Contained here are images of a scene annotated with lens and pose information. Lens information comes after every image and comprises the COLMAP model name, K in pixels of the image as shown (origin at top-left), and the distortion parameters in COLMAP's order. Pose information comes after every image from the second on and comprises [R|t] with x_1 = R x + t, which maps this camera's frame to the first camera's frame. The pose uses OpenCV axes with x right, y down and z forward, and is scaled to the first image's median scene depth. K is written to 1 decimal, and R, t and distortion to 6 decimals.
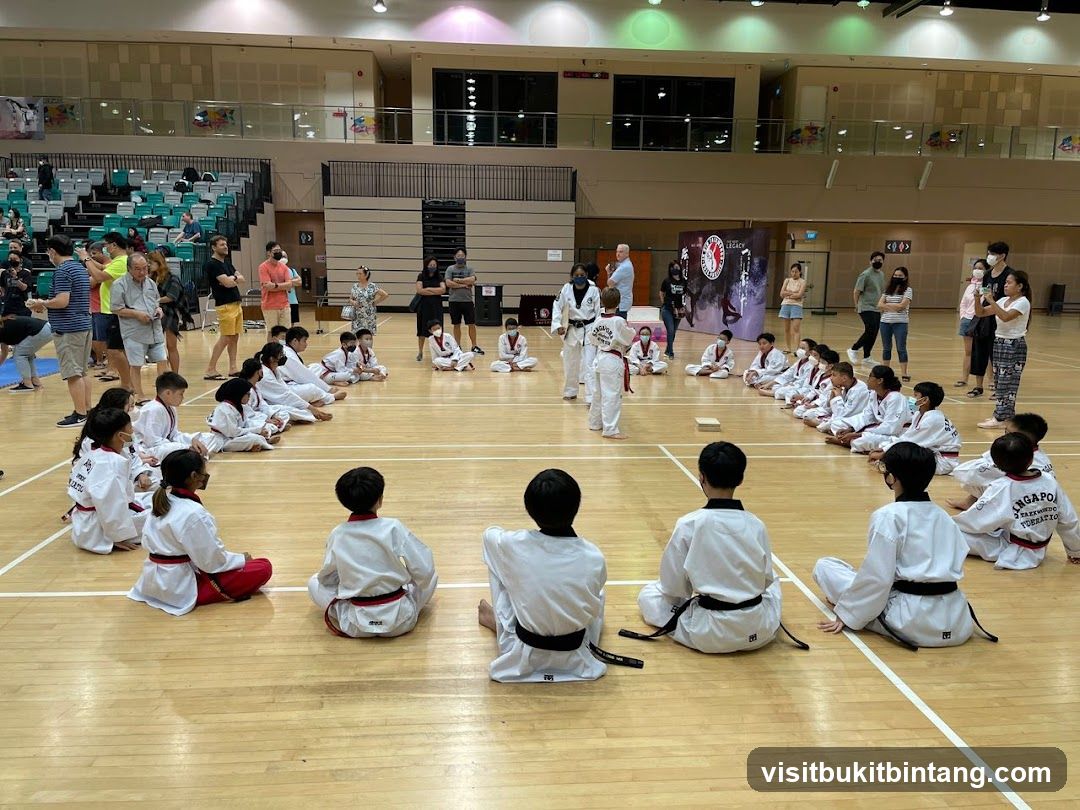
lens RADIAL K [[827.4, 0, 538.9], [0, 827.4, 404.3], [0, 0, 1]] dist [0.011276, -0.001668]
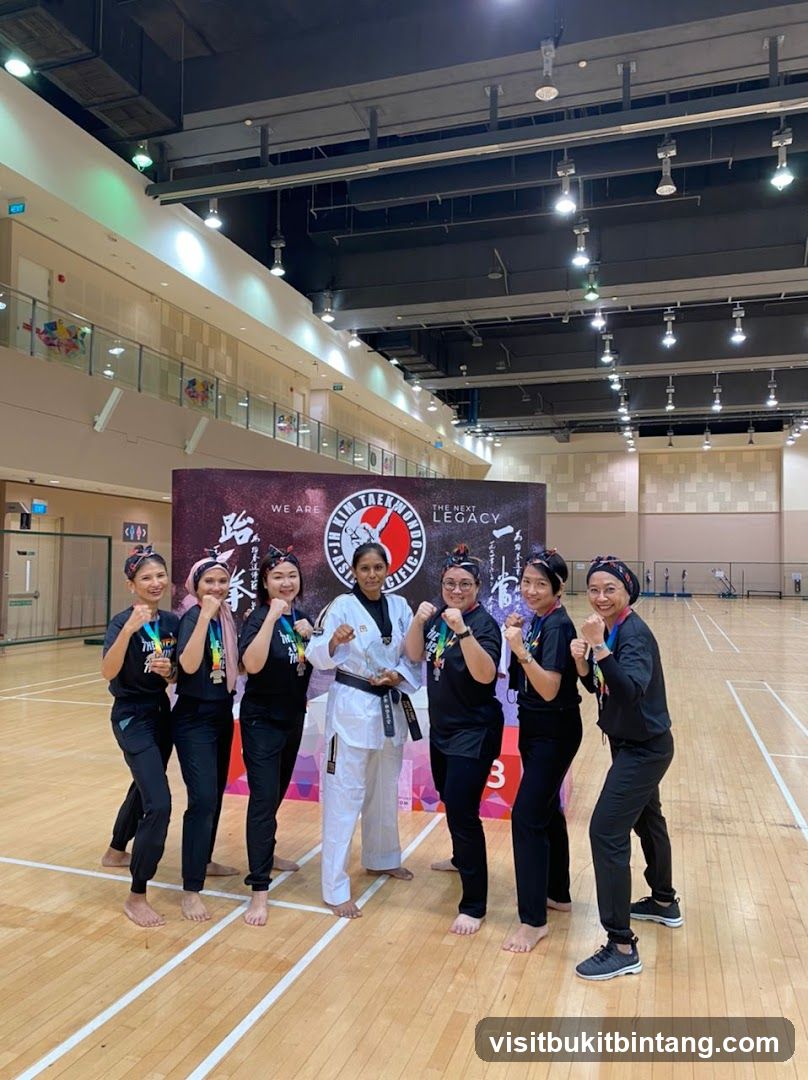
lens RADIAL K [[827.4, 0, 405.4], [0, 827.4, 542.6], [0, 0, 1]] dist [0.011276, -0.001668]
pose [[0.351403, 0.018229, 0.936047, -0.126543], [0.153993, 0.985068, -0.076994, -0.098620], [-0.923473, 0.171200, 0.343349, 0.581853]]
